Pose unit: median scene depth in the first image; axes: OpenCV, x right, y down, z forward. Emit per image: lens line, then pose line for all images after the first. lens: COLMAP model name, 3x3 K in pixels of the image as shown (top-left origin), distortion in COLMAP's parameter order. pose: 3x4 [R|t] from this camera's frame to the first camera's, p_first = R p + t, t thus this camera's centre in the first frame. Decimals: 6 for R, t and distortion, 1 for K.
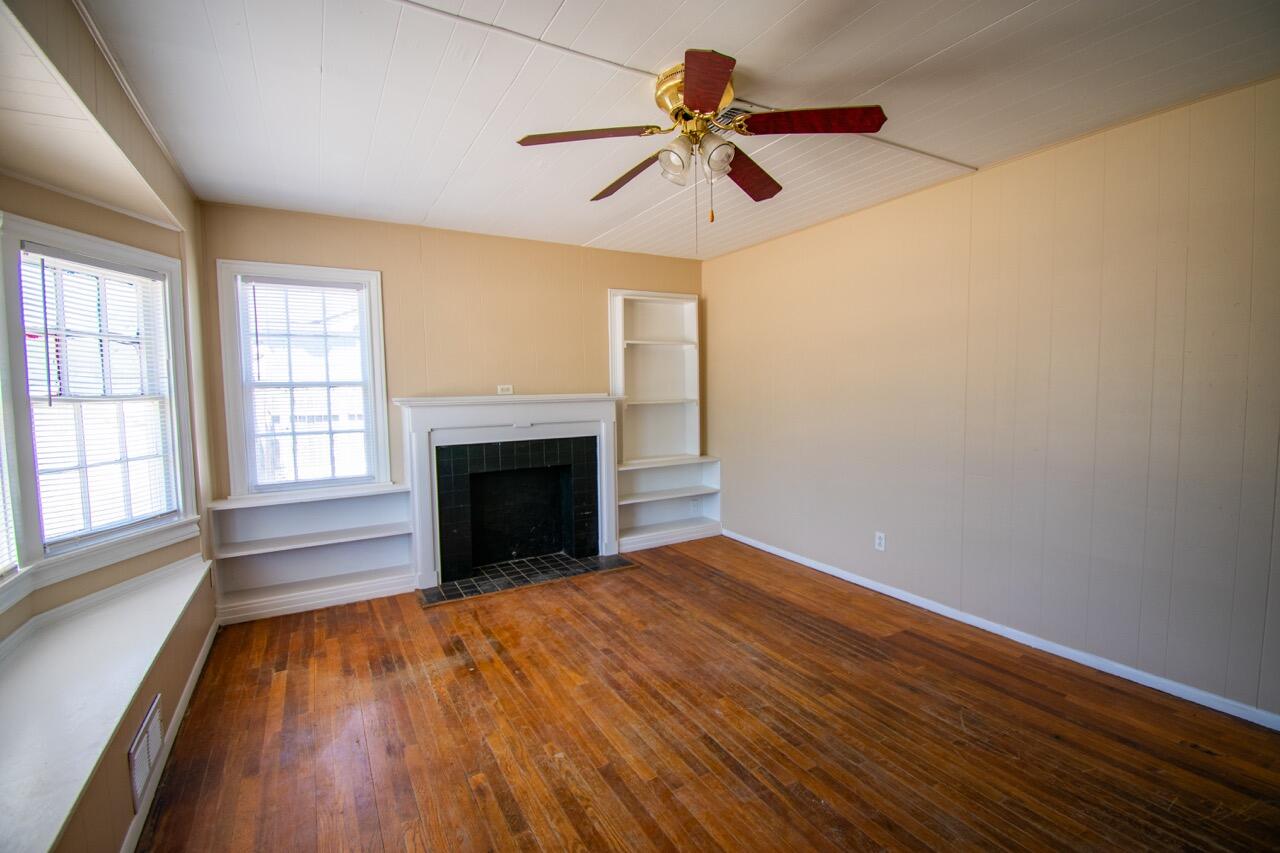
lens RADIAL K [[564.1, 0, 642.9], [0, 564.1, 421.8], [0, 0, 1]] dist [-0.025019, -0.002290]
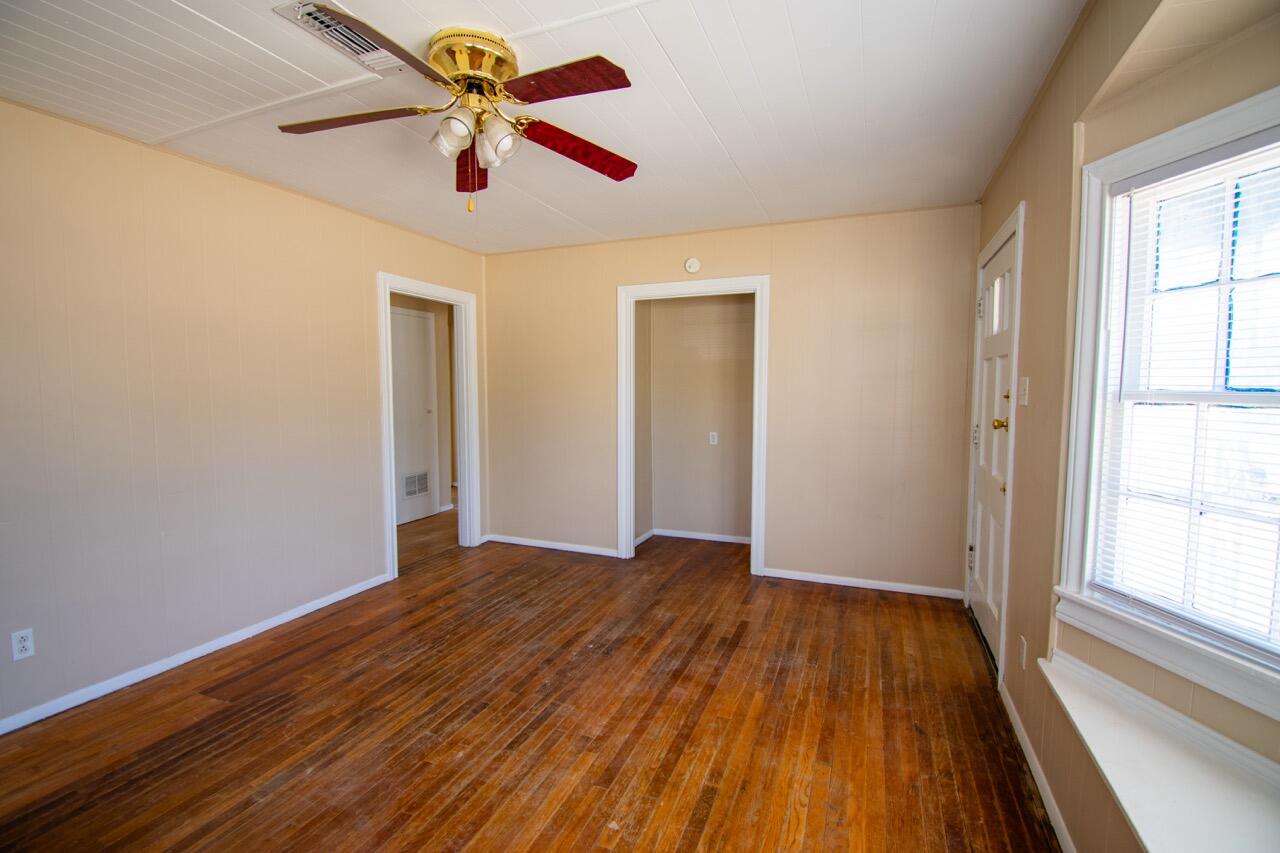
lens RADIAL K [[564.1, 0, 641.4], [0, 564.1, 421.9], [0, 0, 1]] dist [-0.025019, -0.002290]
pose [[-0.619666, -0.036385, 0.784022, -0.760935], [0.056279, 0.994294, 0.090625, -0.077535], [-0.782845, 0.100281, -0.614082, 1.333833]]
